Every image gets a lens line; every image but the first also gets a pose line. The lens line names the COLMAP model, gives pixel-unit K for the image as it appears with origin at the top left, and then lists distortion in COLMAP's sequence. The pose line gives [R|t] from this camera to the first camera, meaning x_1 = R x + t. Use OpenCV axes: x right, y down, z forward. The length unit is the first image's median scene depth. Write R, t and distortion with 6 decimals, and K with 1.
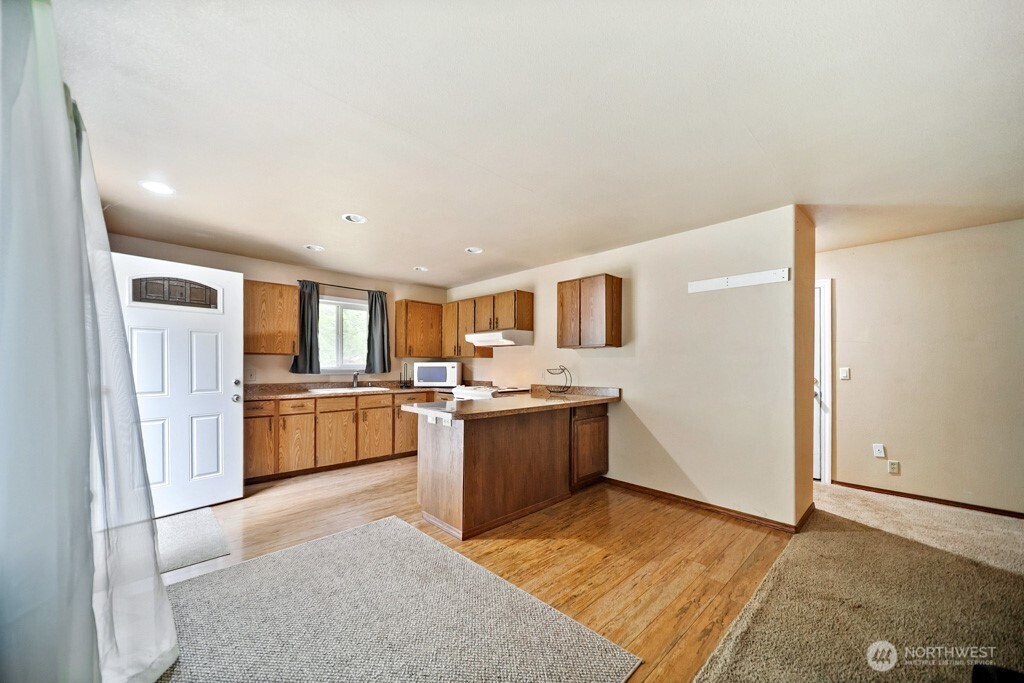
lens RADIAL K [[368.0, 0, 499.4], [0, 368.0, 365.1], [0, 0, 1]] dist [0.001292, -0.000115]
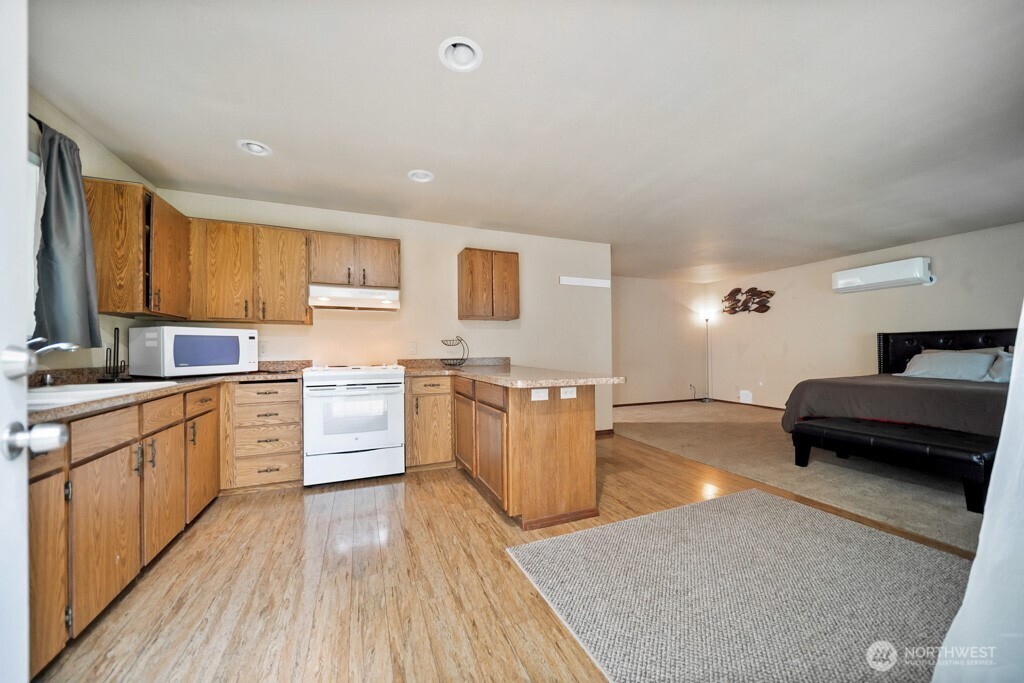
lens RADIAL K [[368.0, 0, 514.9], [0, 368.0, 344.0], [0, 0, 1]] dist [0.001292, -0.000115]
pose [[0.359607, 0.007167, 0.933076, -0.649636], [0.009752, 0.999887, -0.011439, 0.032668], [-0.933053, 0.013213, 0.359497, 0.530871]]
